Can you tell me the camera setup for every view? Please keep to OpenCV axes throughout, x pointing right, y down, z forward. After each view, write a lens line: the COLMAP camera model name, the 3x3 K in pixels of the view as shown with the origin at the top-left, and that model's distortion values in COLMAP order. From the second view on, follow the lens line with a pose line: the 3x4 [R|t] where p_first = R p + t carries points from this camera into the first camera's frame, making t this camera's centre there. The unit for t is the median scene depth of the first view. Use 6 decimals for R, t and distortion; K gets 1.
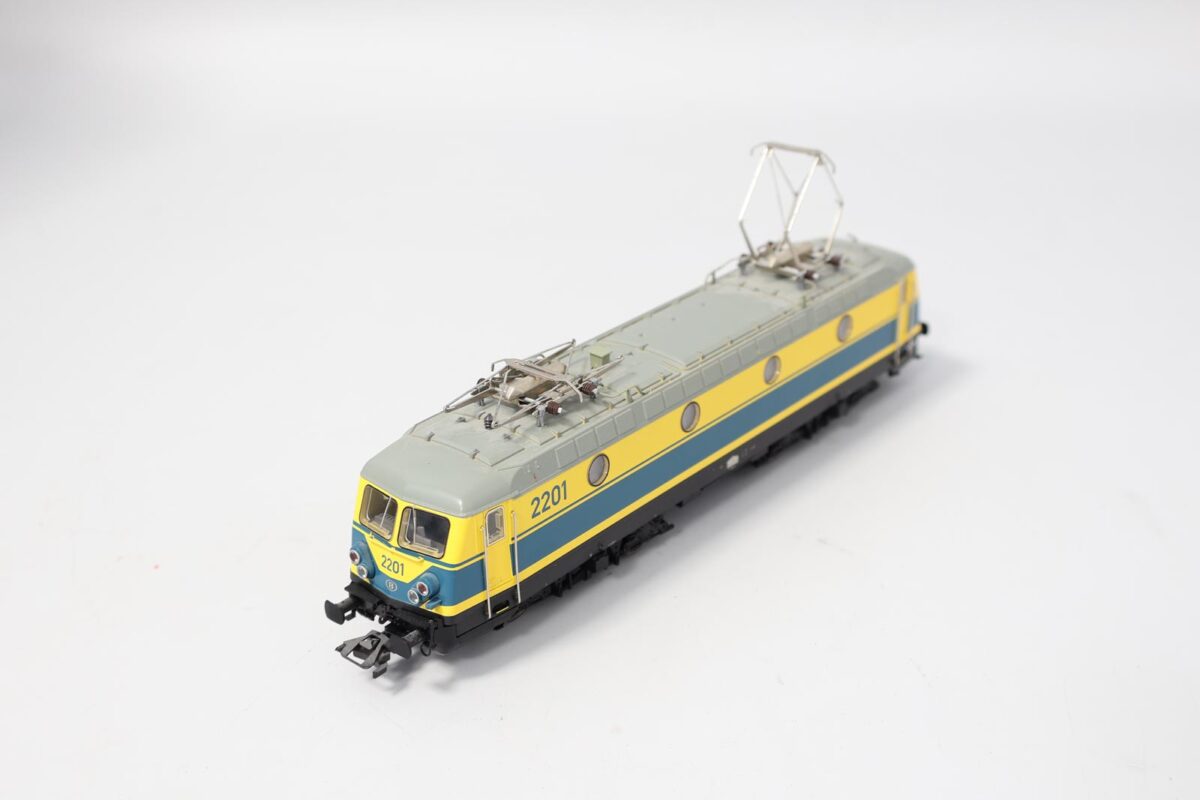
lens RADIAL K [[1597.7, 0, 450.7], [0, 1597.7, 400.0], [0, 0, 1]] dist [0.004710, 0.000718]
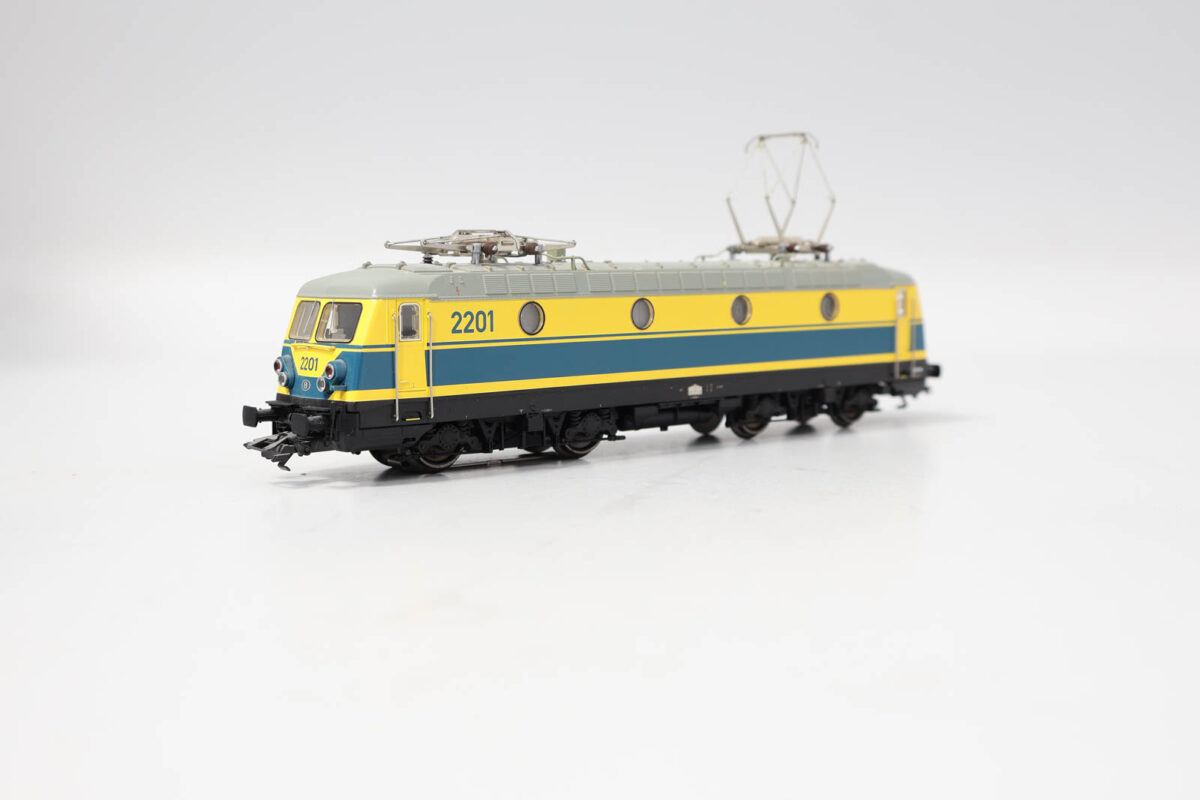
lens RADIAL K [[1597.7, 0, 450.7], [0, 1597.7, 400.0], [0, 0, 1]] dist [0.004710, 0.000718]
pose [[0.986558, 0.066112, -0.149442, 0.200938], [-0.112516, 0.938019, -0.327812, 0.438389], [0.118507, 0.340220, 0.932848, 0.076742]]
